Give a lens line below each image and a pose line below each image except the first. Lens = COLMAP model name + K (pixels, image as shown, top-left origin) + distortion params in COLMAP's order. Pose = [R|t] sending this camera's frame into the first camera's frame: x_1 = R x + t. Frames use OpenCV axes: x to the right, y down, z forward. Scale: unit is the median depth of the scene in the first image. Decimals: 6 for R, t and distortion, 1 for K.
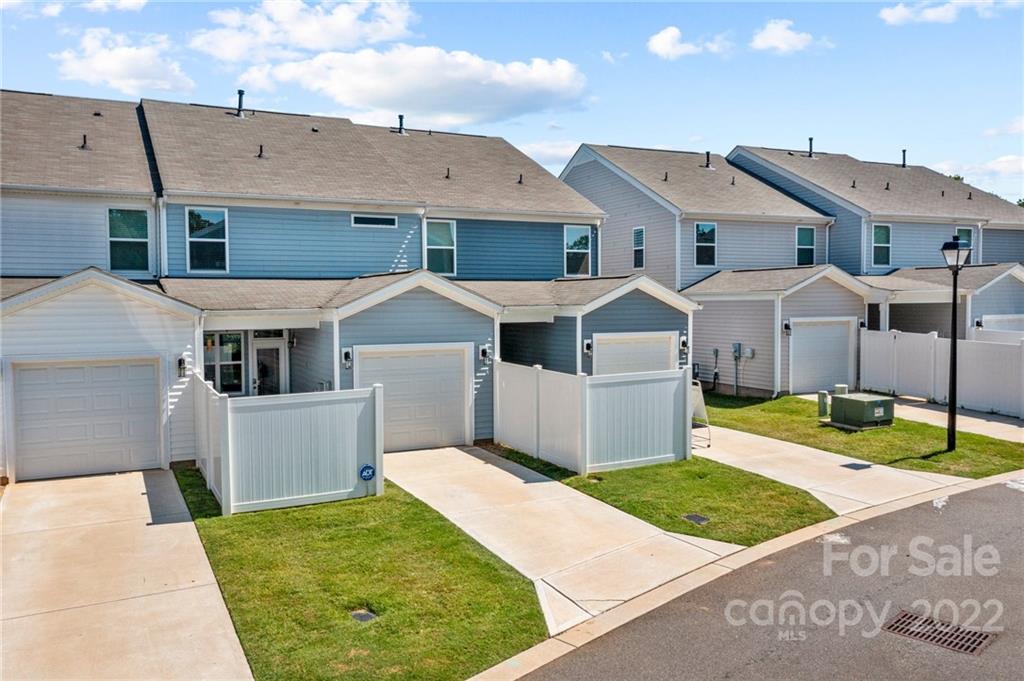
lens RADIAL K [[799.4, 0, 512.5], [0, 799.4, 338.8], [0, 0, 1]] dist [-0.004947, -0.005731]
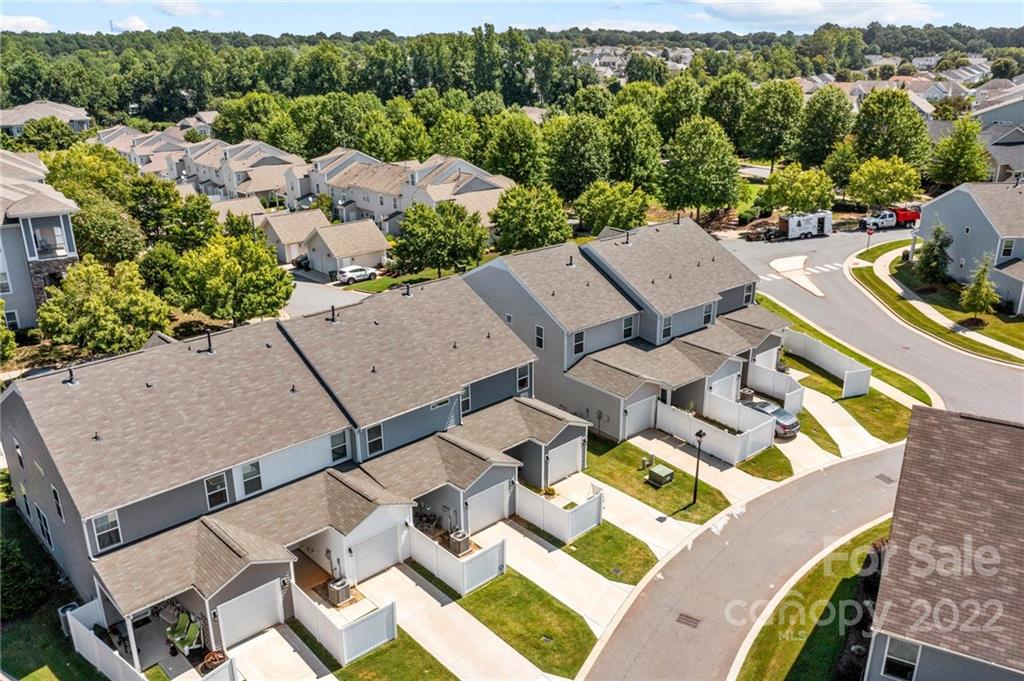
lens RADIAL K [[799.4, 0, 512.2], [0, 799.4, 338.8], [0, 0, 1]] dist [-0.004947, -0.005731]
pose [[0.961682, -0.090636, 0.258753, -0.497212], [0.011784, 0.956568, 0.291270, -0.875530], [-0.273915, -0.277060, 0.920982, -0.838291]]
